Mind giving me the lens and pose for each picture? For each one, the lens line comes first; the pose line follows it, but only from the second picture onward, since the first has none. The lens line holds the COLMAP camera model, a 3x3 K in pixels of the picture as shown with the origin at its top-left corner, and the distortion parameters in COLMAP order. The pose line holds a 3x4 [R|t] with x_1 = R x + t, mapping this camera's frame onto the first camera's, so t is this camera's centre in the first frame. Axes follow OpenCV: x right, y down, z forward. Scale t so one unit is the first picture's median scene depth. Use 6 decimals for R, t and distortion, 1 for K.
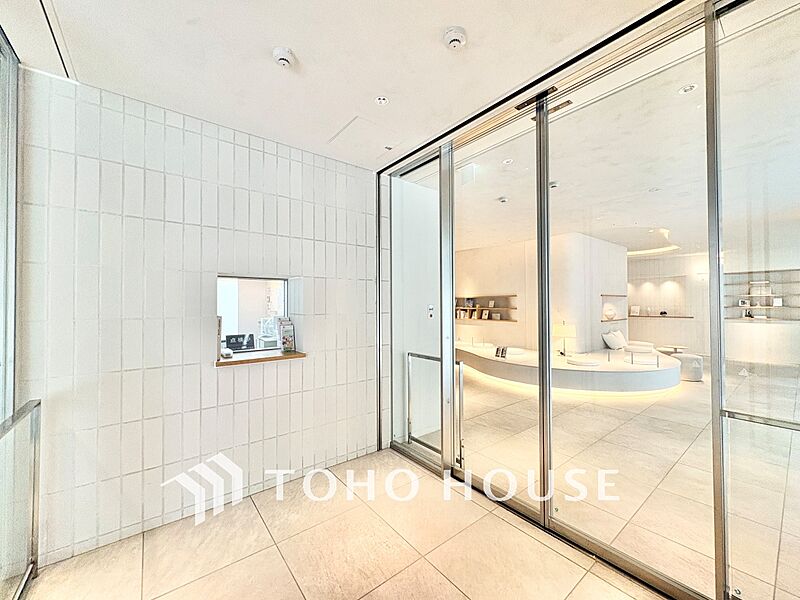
lens RADIAL K [[319.3, 0, 400.0], [0, 319.3, 300.0], [0, 0, 1]] dist [0.002163, -0.000140]
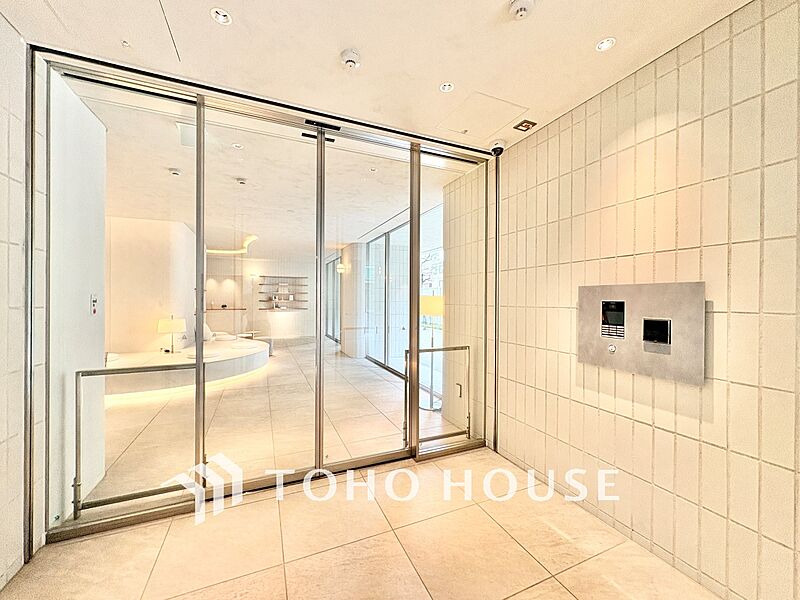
lens RADIAL K [[319.3, 0, 400.0], [0, 319.3, 300.0], [0, 0, 1]] dist [0.002163, -0.000140]
pose [[0.256498, 0.003829, 0.966537, -0.408334], [-0.019475, 0.999810, 0.001208, 0.013859], [-0.966349, -0.019133, 0.256524, 0.244292]]
